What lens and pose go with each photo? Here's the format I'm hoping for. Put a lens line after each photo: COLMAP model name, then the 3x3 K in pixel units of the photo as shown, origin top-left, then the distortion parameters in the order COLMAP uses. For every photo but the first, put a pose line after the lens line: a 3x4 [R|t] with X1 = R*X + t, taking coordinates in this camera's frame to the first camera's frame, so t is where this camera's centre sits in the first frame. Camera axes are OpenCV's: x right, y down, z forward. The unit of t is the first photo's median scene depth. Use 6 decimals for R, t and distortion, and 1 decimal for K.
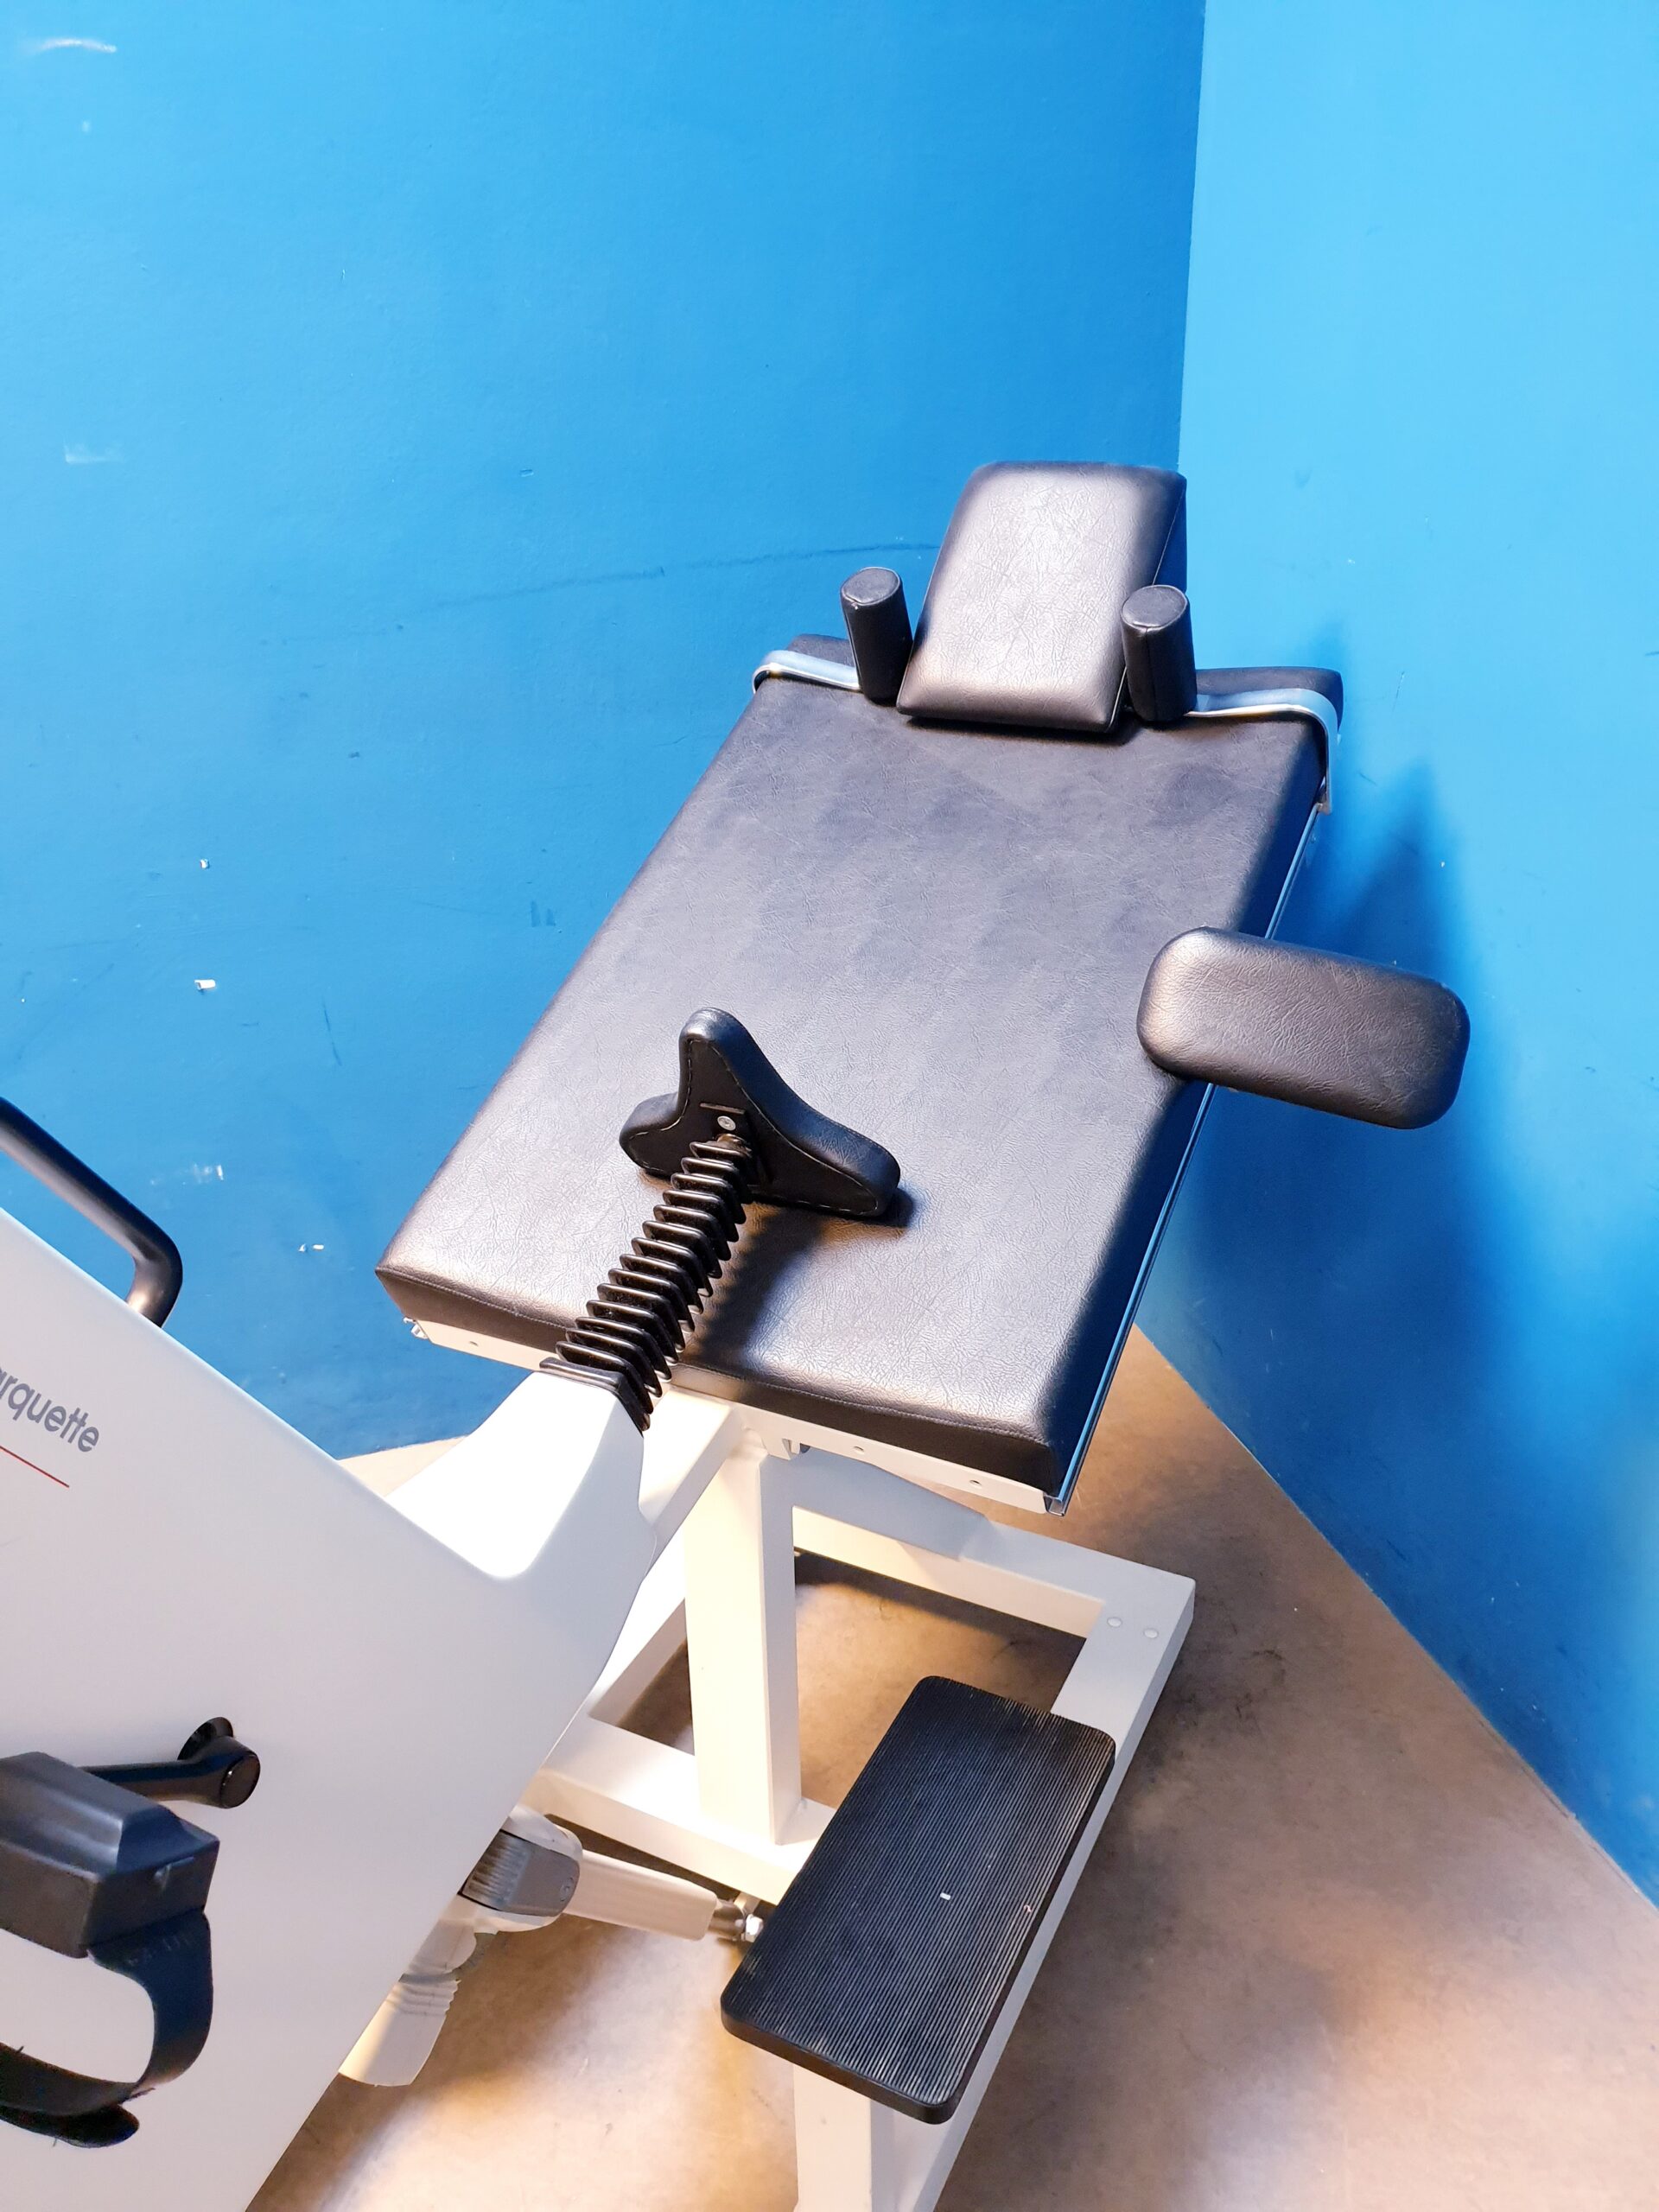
lens RADIAL K [[1777.0, 0, 842.8], [0, 1777.0, 1112.5], [0, 0, 1]] dist [0.000767, 0.028033]
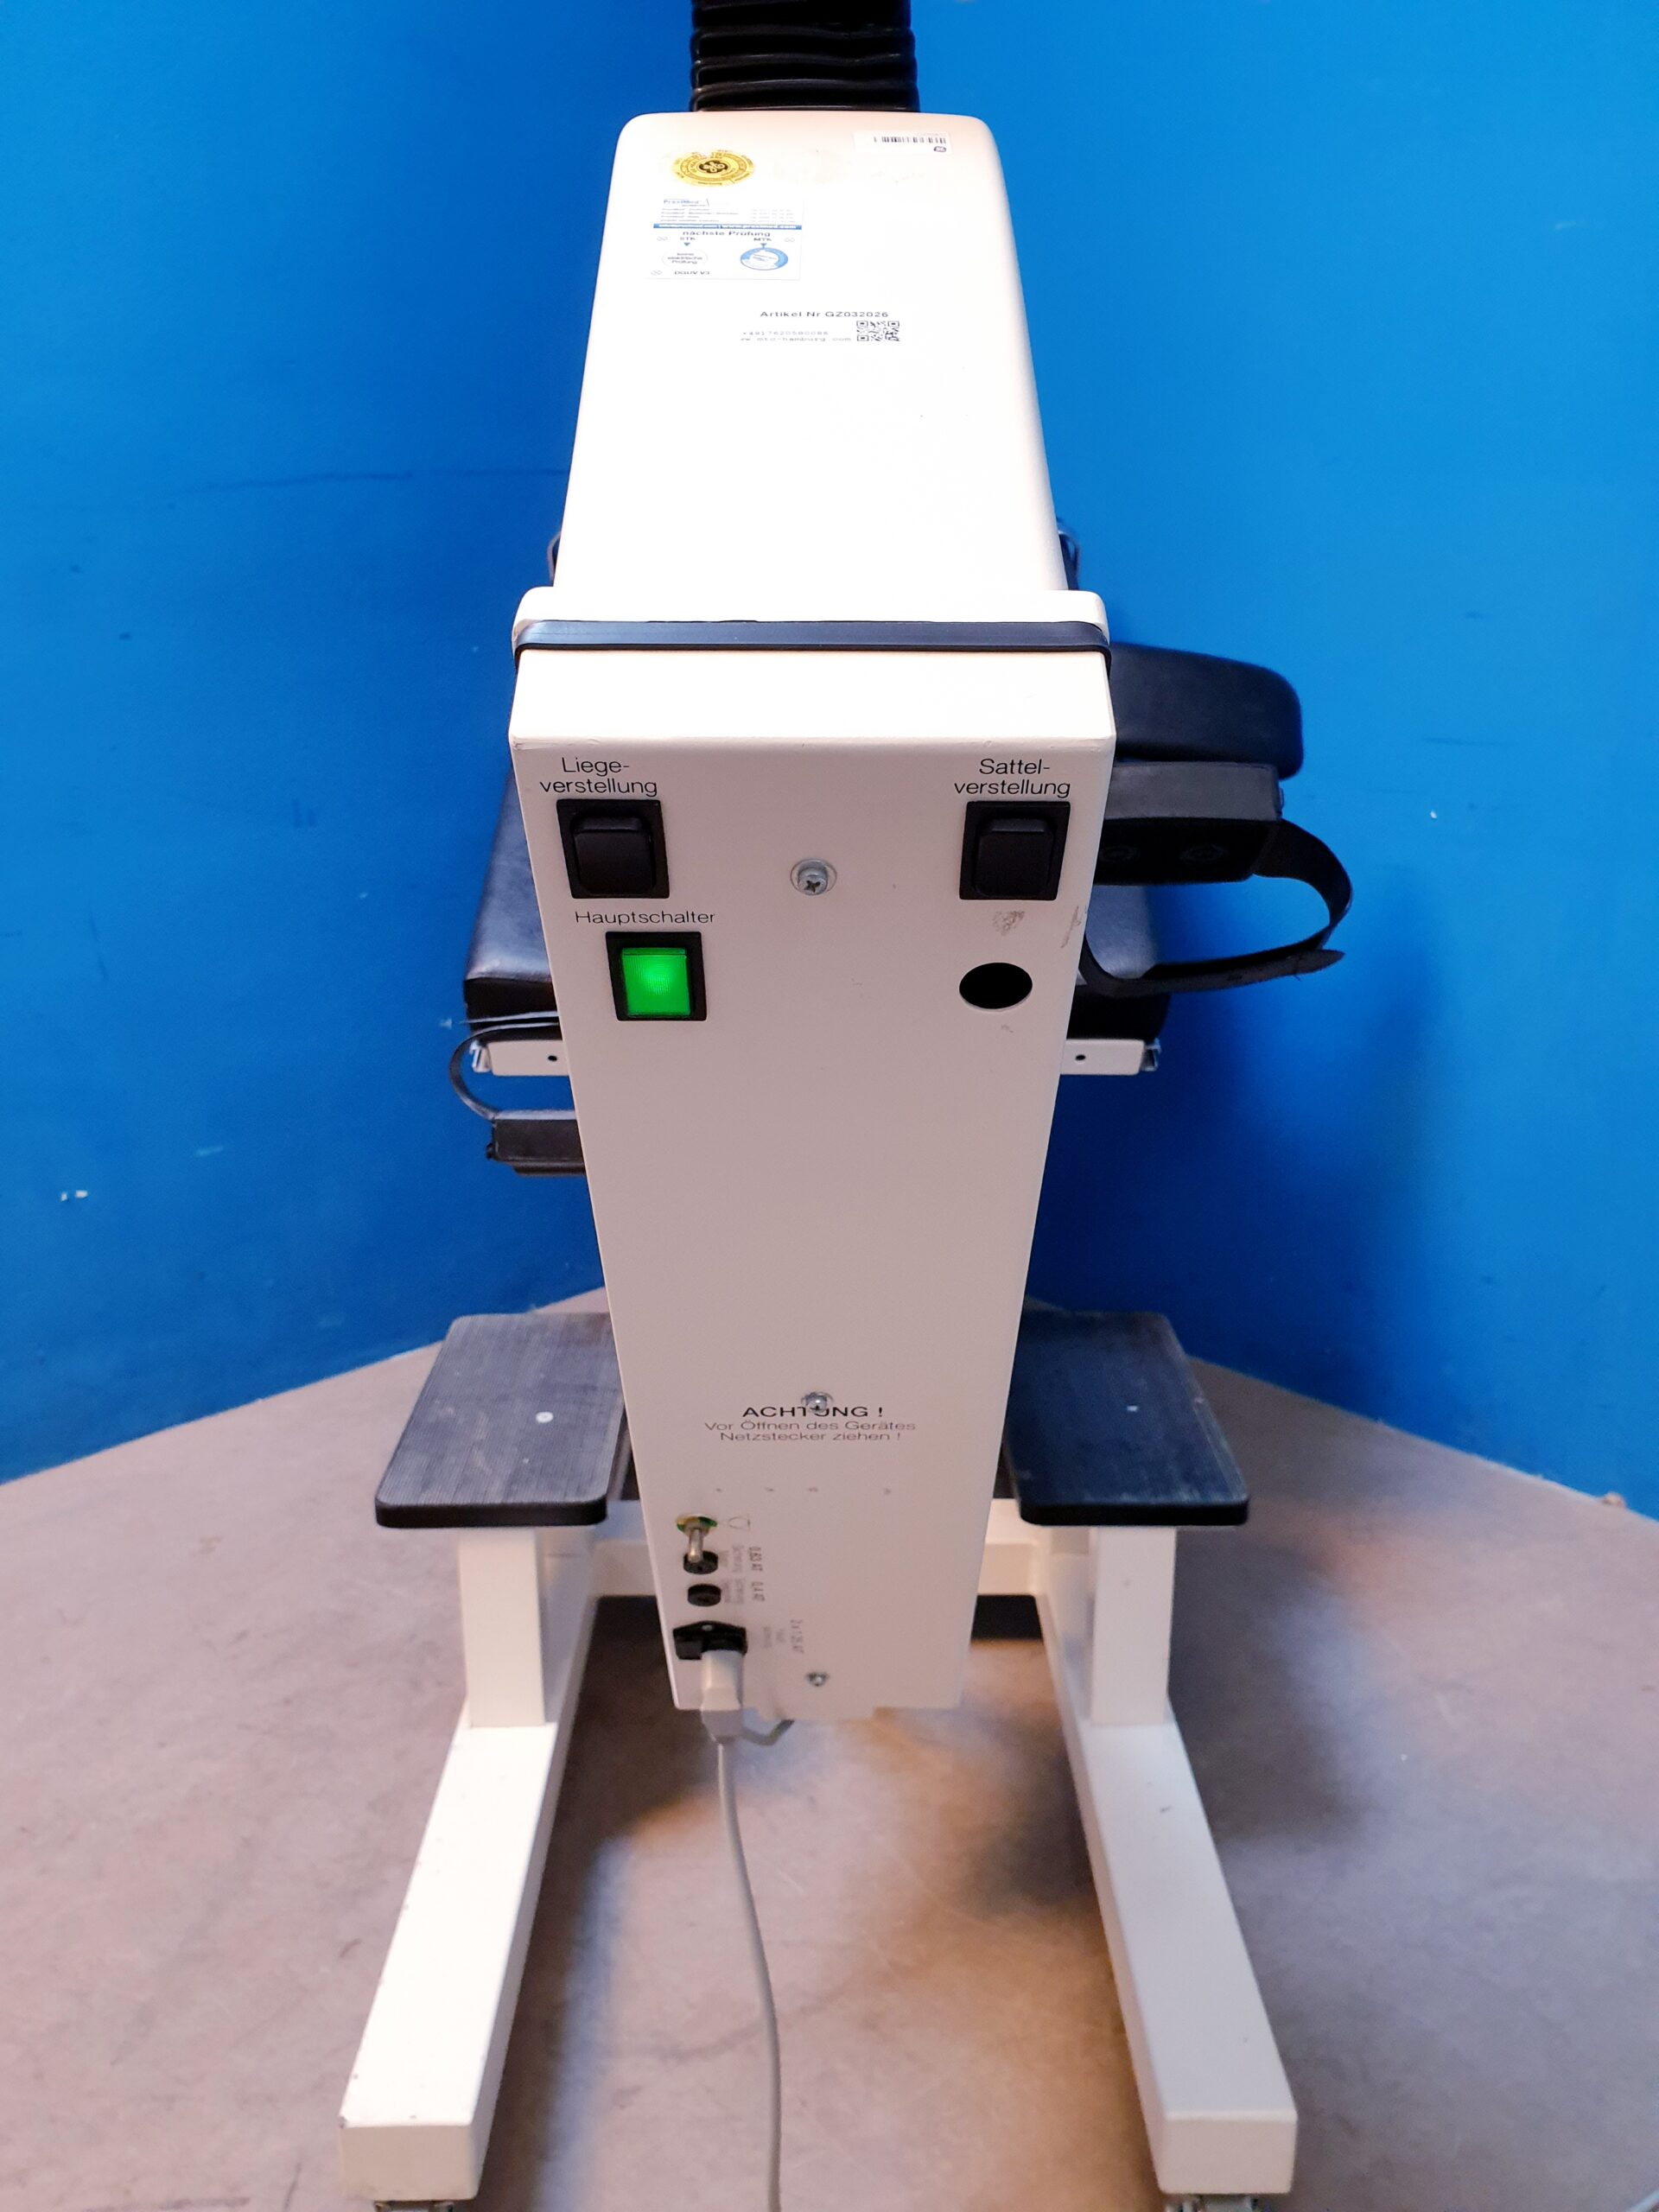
lens RADIAL K [[1777.0, 0, 841.4], [0, 1777.0, 1133.0], [0, 0, 1]] dist [0.000767, 0.028033]
pose [[0.890806, -0.113947, 0.439864, -0.433444], [0.176054, 0.978984, -0.102935, 0.259465], [-0.418890, 0.169135, 0.892146, 0.027981]]
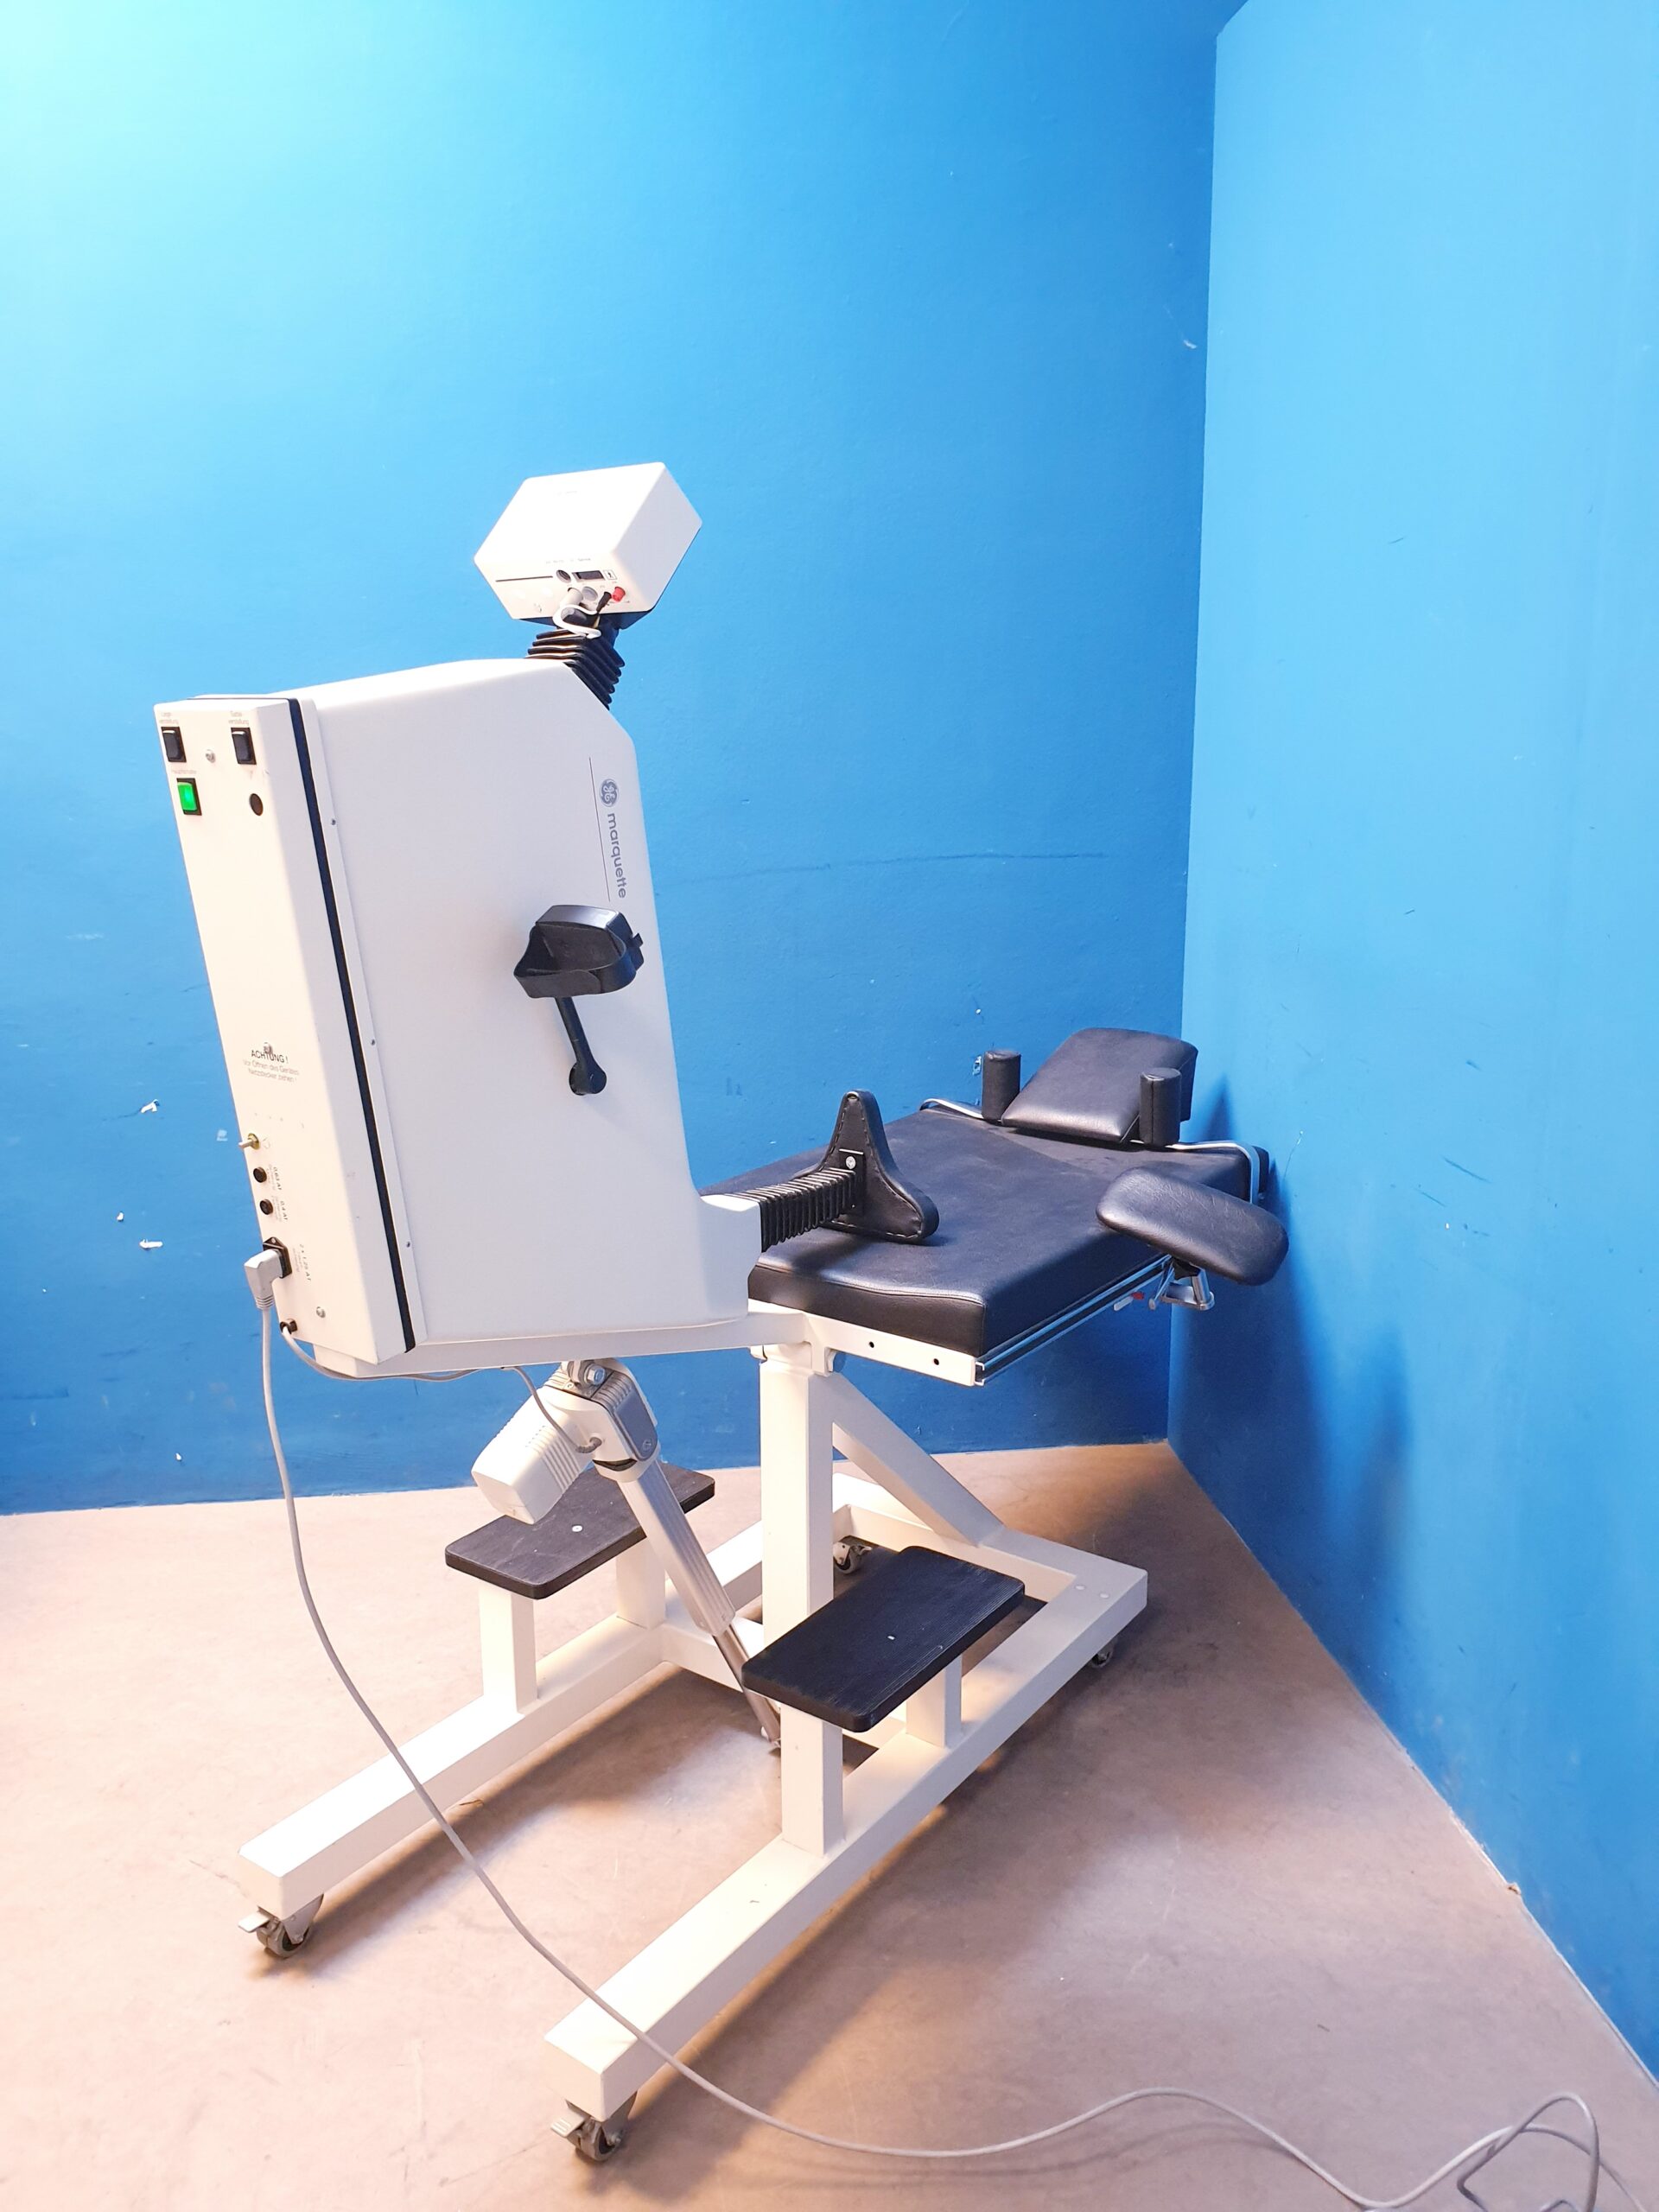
lens RADIAL K [[1777.0, 0, 825.1], [0, 1777.0, 1071.5], [0, 0, 1]] dist [0.000767, 0.028033]
pose [[0.984728, 0.045081, -0.168159, 0.179933], [-0.080975, 0.973656, -0.213161, 0.215805], [0.154120, 0.223522, 0.962437, -0.476076]]
